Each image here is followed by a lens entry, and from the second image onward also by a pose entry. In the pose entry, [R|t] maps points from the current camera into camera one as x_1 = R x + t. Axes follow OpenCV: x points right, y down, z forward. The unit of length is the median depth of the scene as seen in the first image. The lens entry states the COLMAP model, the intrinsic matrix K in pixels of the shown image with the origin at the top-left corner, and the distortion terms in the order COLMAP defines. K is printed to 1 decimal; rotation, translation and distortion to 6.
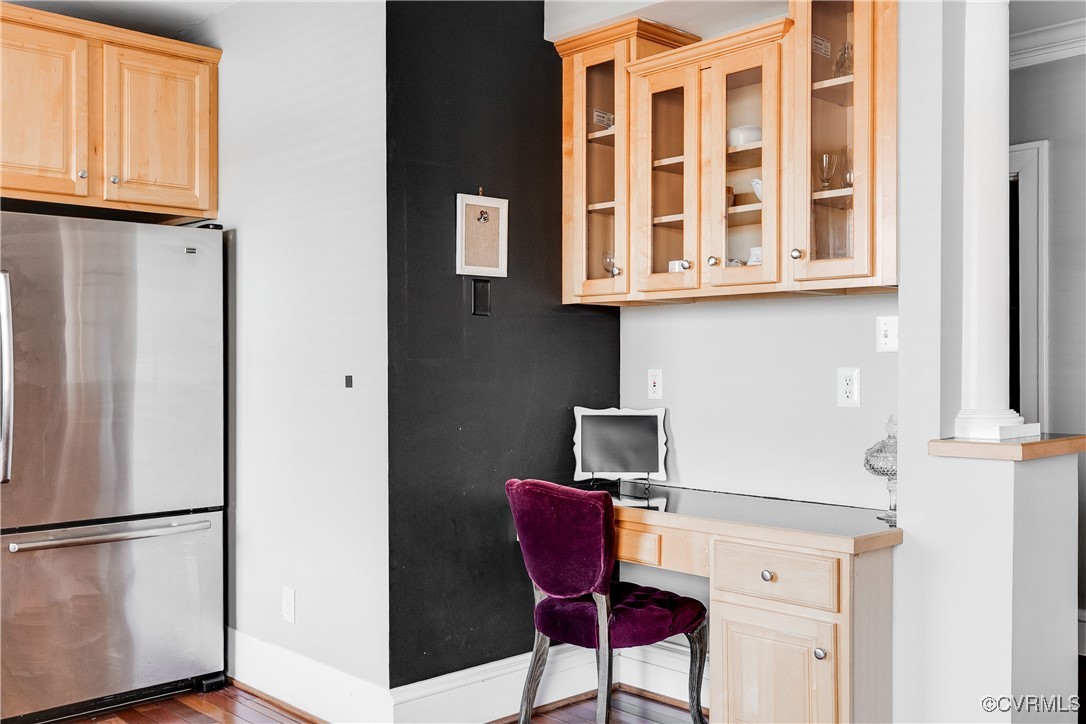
lens RADIAL K [[1067.4, 0, 534.3], [0, 1067.4, 363.2], [0, 0, 1]] dist [0.014901, 0.000000]
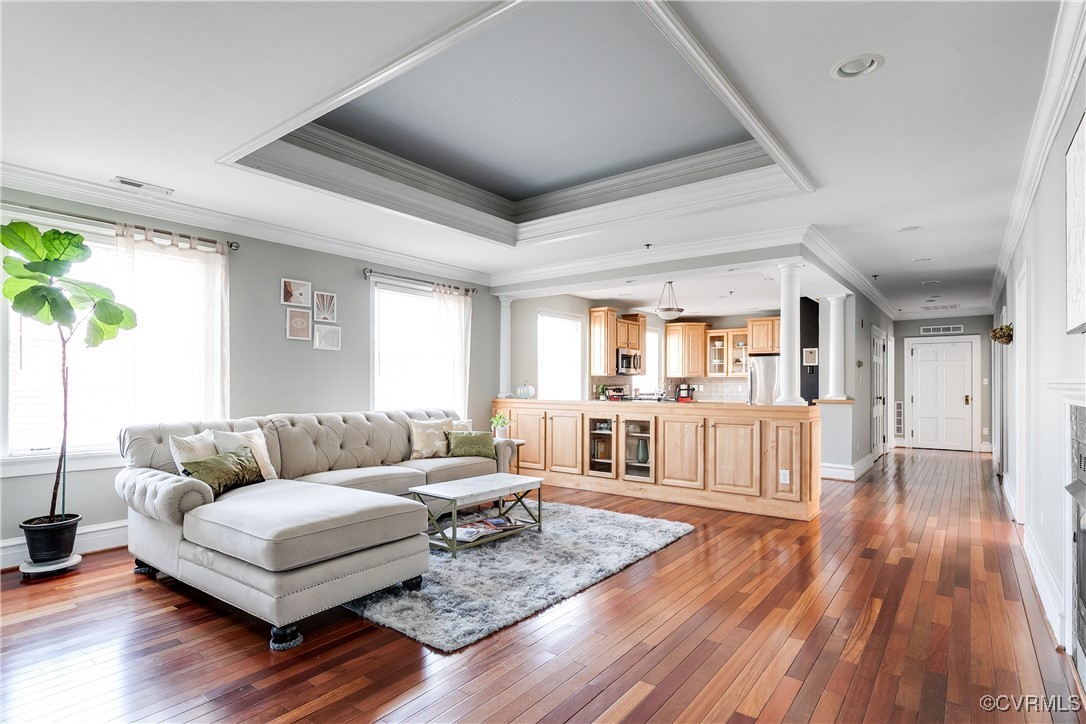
lens RADIAL K [[566.3, 0, 545.5], [0, 566.3, 370.3], [0, 0, 1]] dist [0.022287, -0.010783]
pose [[0.189952, -0.021828, -0.981551, 2.152931], [-0.003614, 0.999730, -0.022932, 0.000702], [0.981787, 0.007903, 0.189822, -0.596299]]
